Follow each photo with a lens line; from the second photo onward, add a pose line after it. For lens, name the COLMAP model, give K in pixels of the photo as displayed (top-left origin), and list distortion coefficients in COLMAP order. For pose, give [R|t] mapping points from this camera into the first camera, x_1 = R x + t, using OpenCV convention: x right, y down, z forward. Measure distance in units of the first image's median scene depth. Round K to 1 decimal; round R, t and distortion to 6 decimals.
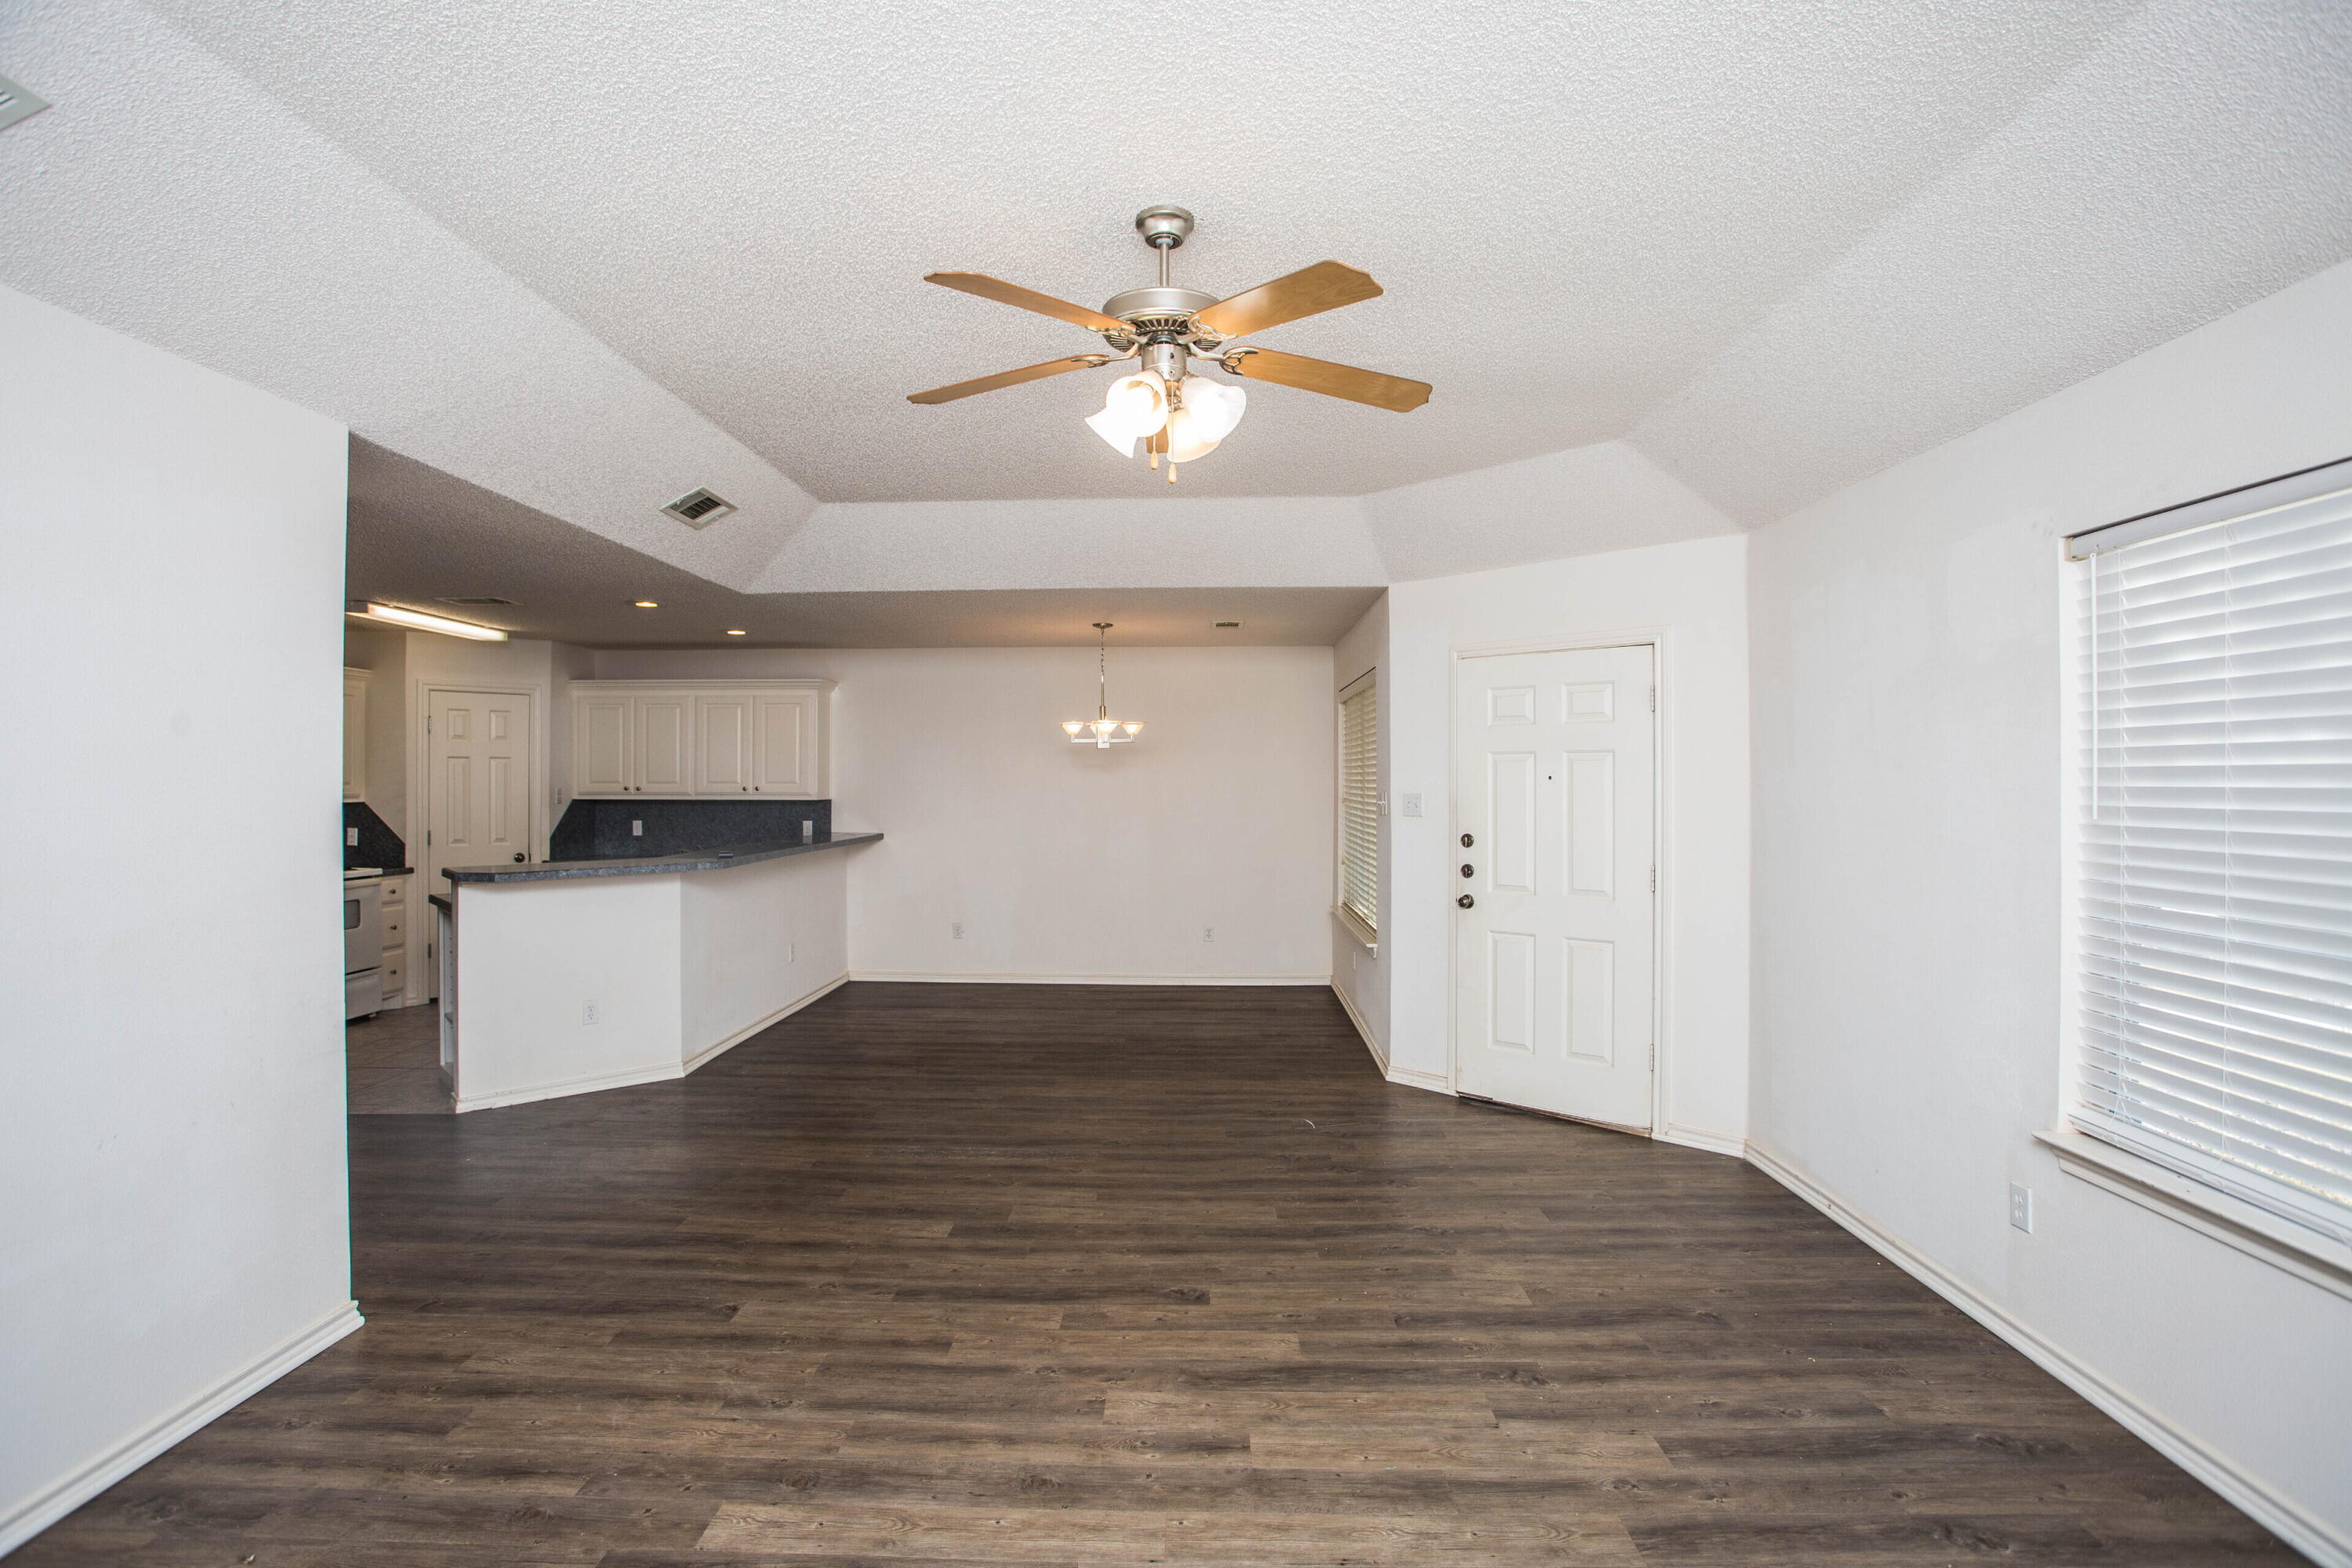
lens RADIAL K [[1135.8, 0, 1169.6], [0, 1135.8, 772.3], [0, 0, 1]] dist [-0.073815, 0.031274]
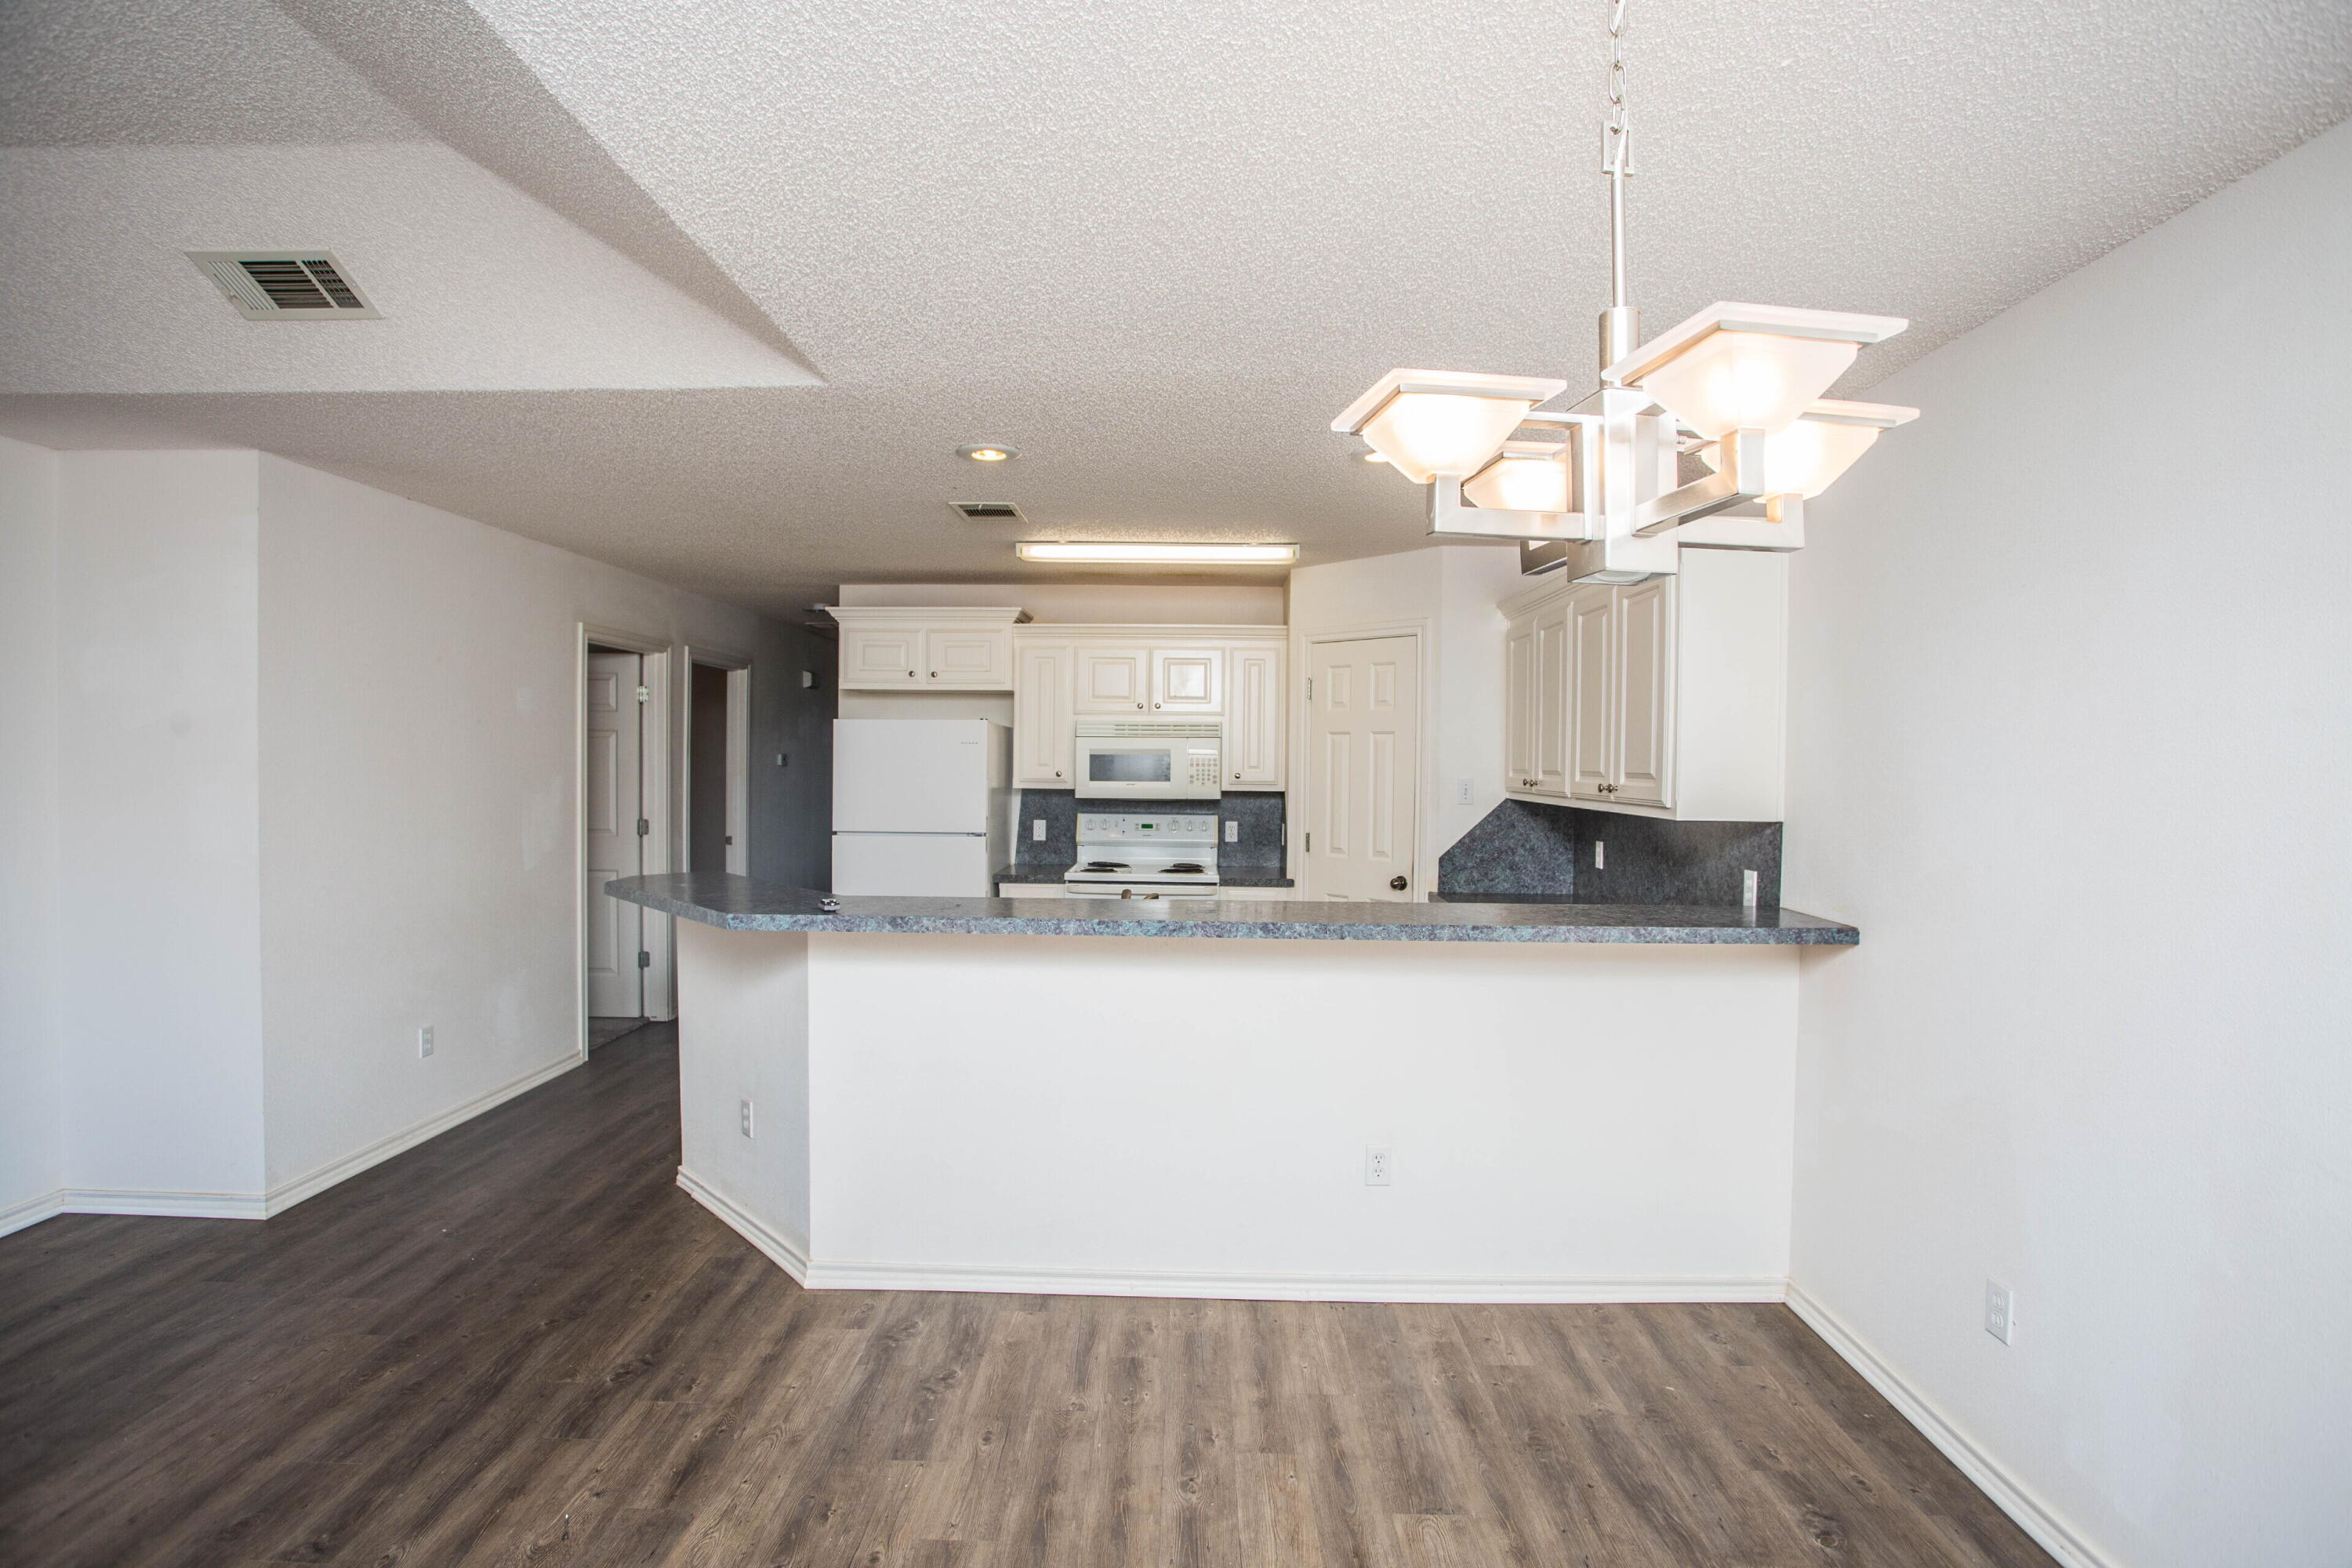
lens RADIAL K [[1135.8, 0, 1169.6], [0, 1135.8, 772.3], [0, 0, 1]] dist [-0.073815, 0.031274]
pose [[0.013574, 0.011529, -0.999841, 0.137597], [-0.004809, 0.999923, 0.011464, 0.005937], [0.999896, 0.004653, 0.013628, 1.343784]]
